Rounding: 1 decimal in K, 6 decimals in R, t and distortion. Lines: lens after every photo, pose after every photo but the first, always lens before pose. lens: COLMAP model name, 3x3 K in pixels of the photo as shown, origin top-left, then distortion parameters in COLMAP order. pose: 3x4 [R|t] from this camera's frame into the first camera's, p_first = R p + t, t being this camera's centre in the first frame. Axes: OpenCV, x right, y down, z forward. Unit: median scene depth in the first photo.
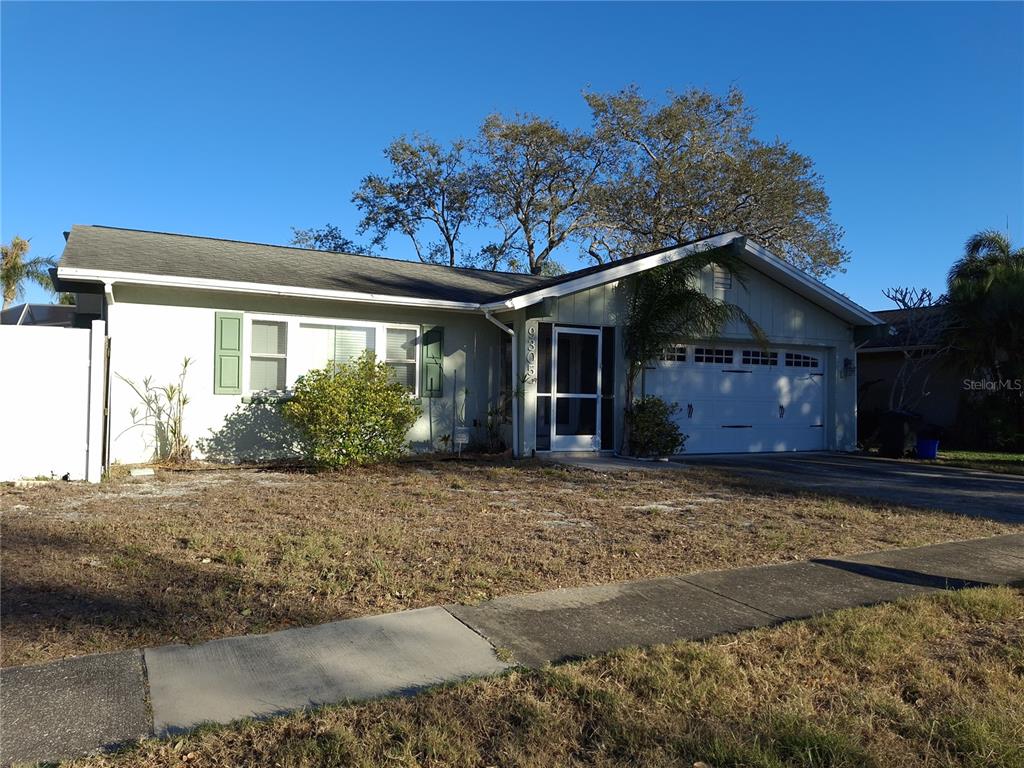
lens RADIAL K [[736.7, 0, 512.0], [0, 736.7, 384.0], [0, 0, 1]] dist [-0.000044, -0.021514]
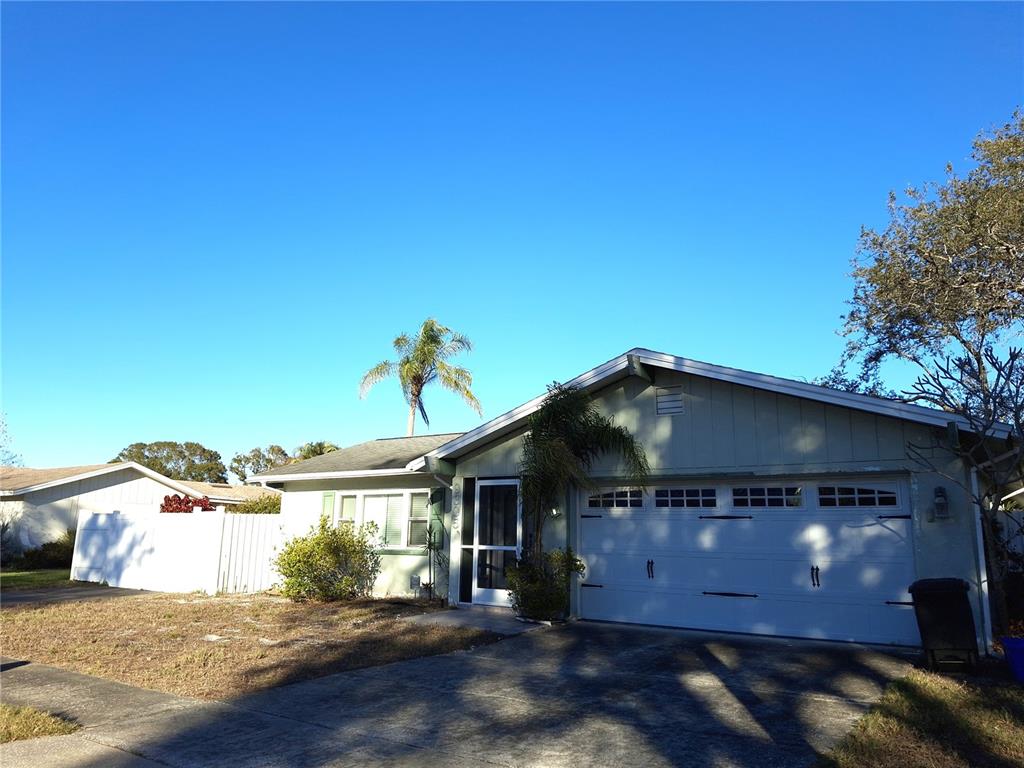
lens RADIAL K [[749.5, 0, 512.0], [0, 749.5, 384.0], [0, 0, 1]] dist [0.226625, -0.473969]
pose [[0.449938, -0.189083, -0.872814, 0.963424], [-0.000250, 0.977303, -0.211848, 0.014800], [0.893060, 0.095537, 0.439678, 0.503114]]
